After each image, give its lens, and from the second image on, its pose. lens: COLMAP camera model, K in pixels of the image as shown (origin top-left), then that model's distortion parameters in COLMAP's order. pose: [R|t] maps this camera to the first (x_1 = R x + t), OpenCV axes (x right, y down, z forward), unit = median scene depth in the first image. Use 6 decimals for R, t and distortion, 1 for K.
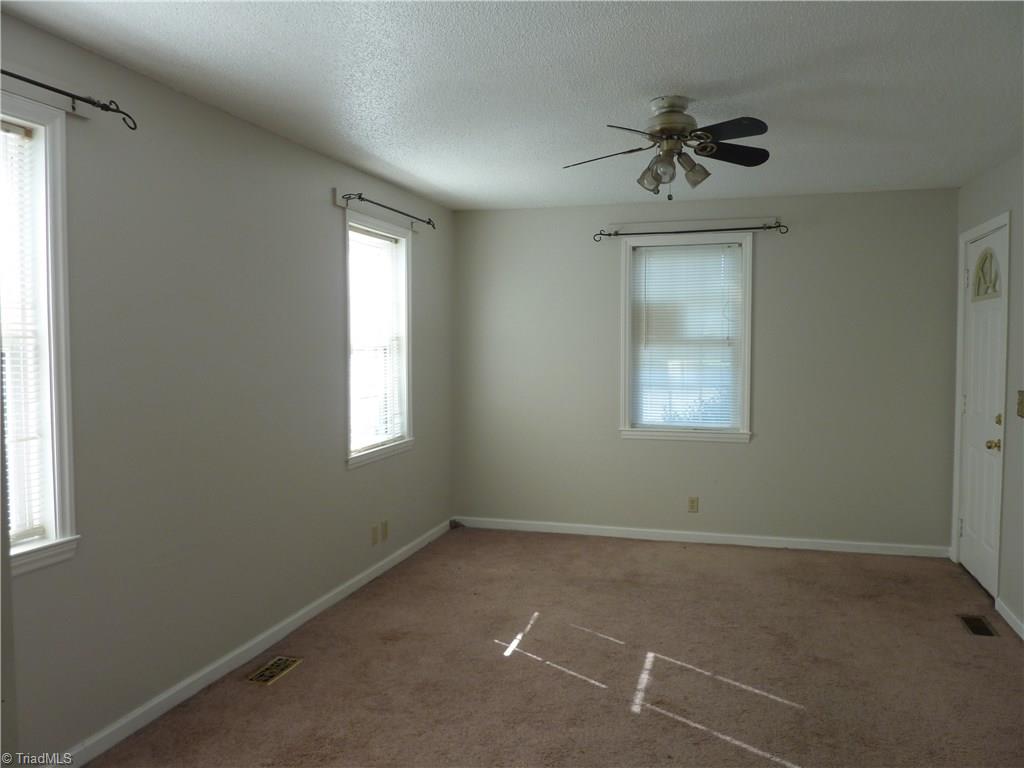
lens RADIAL K [[782.7, 0, 516.8], [0, 782.7, 384.1], [0, 0, 1]] dist [-0.007829, -0.011230]
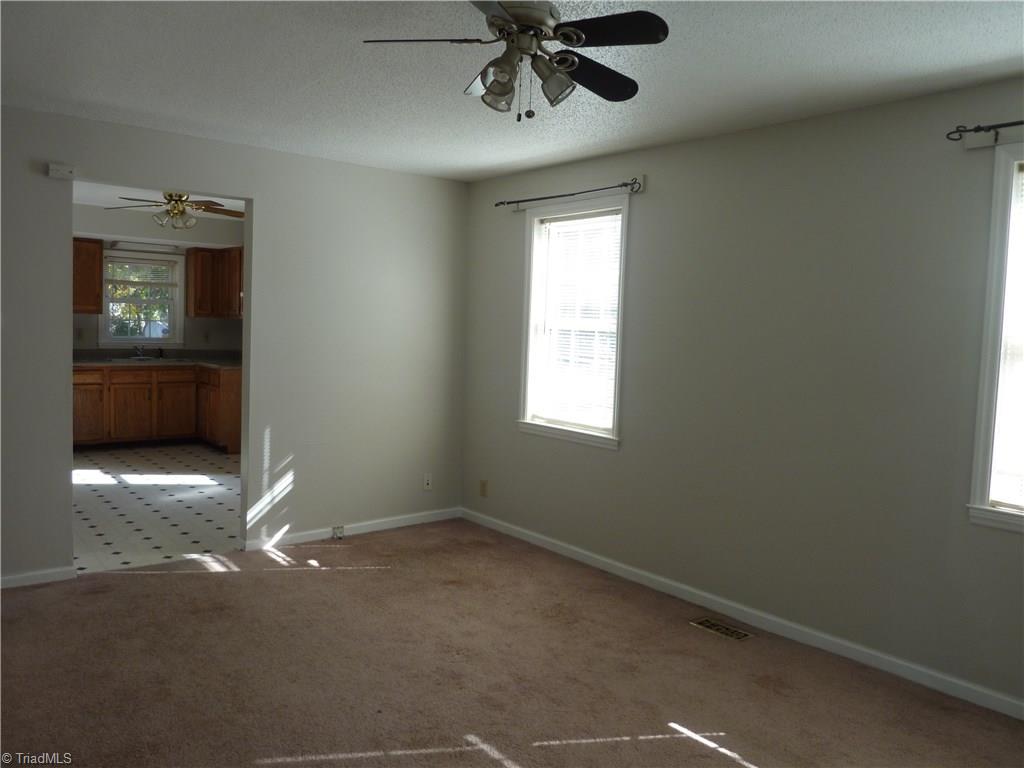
lens RADIAL K [[782.7, 0, 510.3], [0, 782.7, 381.5], [0, 0, 1]] dist [-0.007829, -0.011230]
pose [[-0.560938, 0.042993, -0.826740, 0.774850], [-0.079780, 0.991195, 0.105675, -0.075222], [0.824004, 0.125235, -0.552569, 1.356697]]
